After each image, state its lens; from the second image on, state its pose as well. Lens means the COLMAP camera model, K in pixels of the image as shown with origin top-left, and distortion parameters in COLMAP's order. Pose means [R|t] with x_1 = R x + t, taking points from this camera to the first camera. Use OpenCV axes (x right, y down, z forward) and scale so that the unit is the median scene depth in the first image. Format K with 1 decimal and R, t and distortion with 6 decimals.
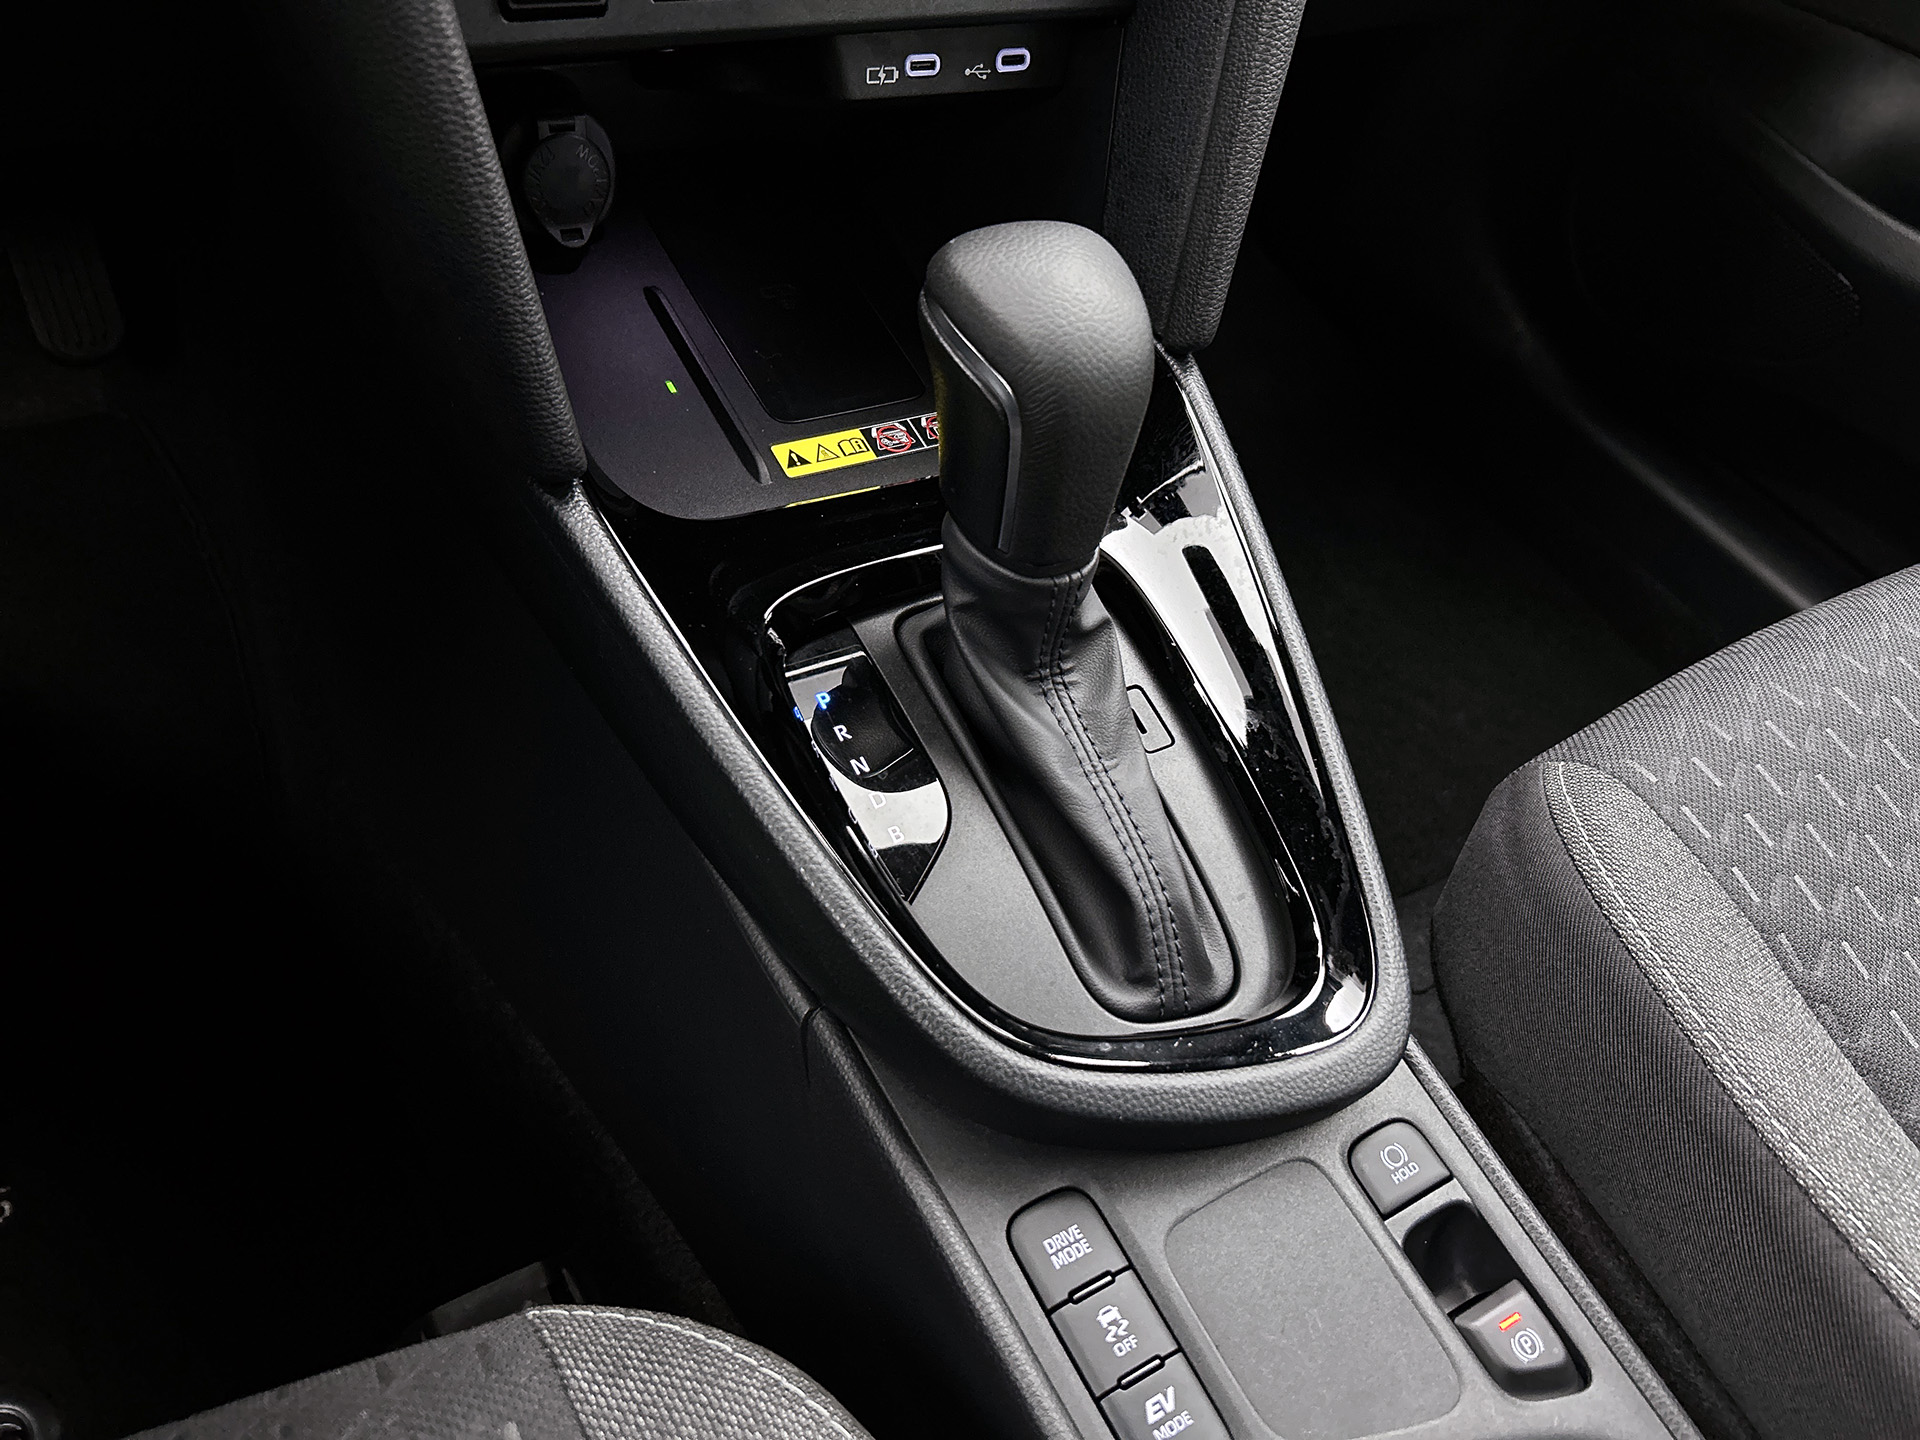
lens RADIAL K [[1470.7, 0, 975.2], [0, 1470.7, 733.6], [0, 0, 1]] dist [0.044527, -0.051066]
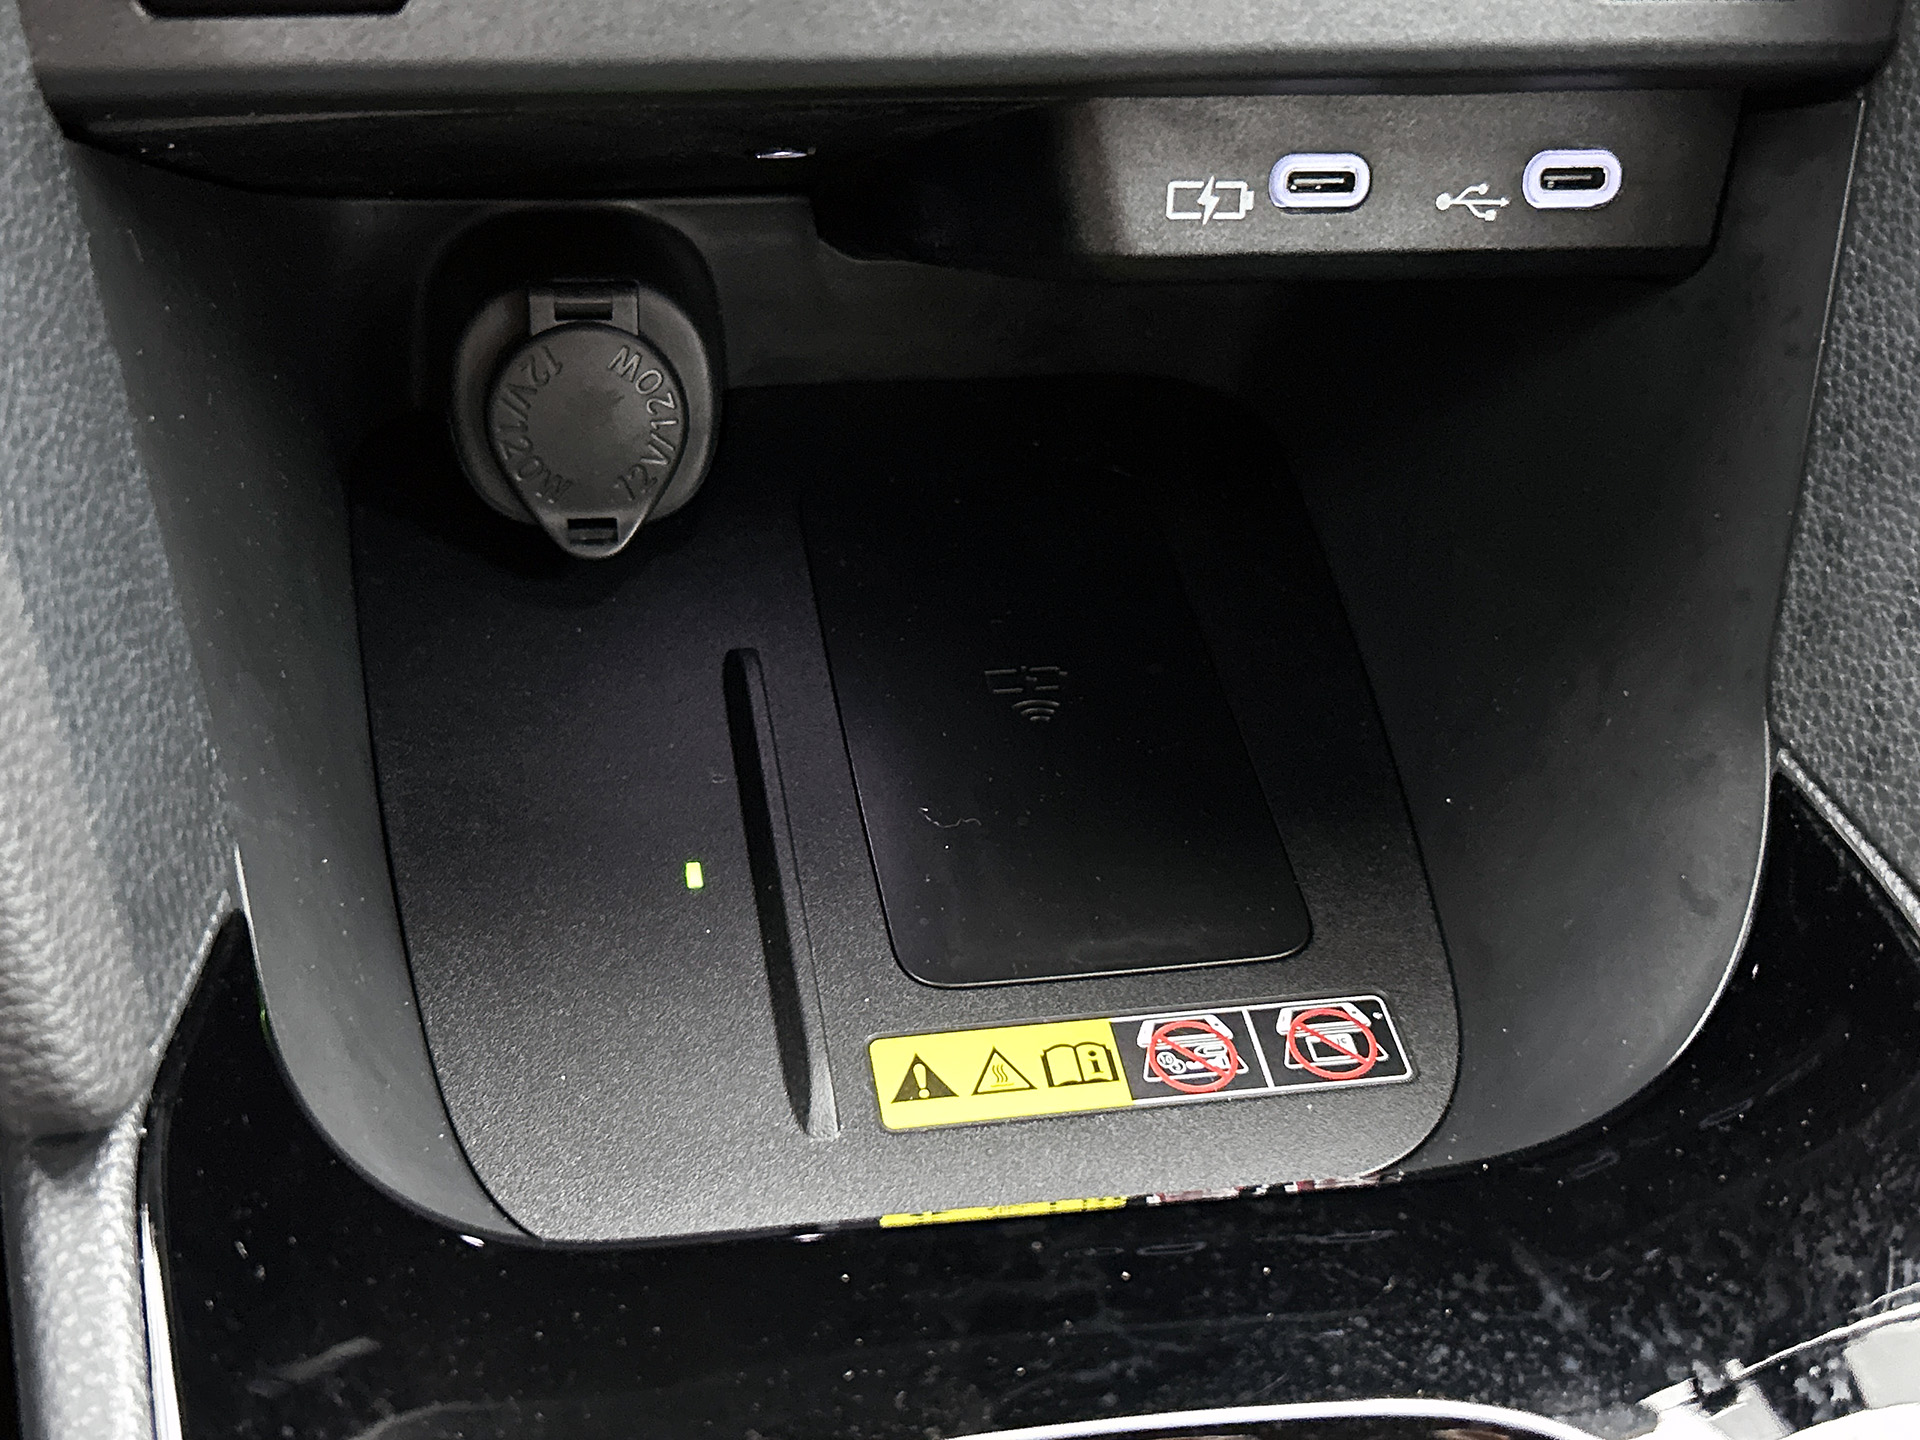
lens RADIAL K [[2333.0, 0, 960.9], [0, 2333.0, 733.7], [0, 0, 1]] dist [0.038546, 0.000000]
pose [[0.929720, 0.091670, -0.356676, 0.110512], [-0.177244, 0.960354, -0.215185, -0.147229], [0.322809, 0.263281, 0.909108, 0.414123]]
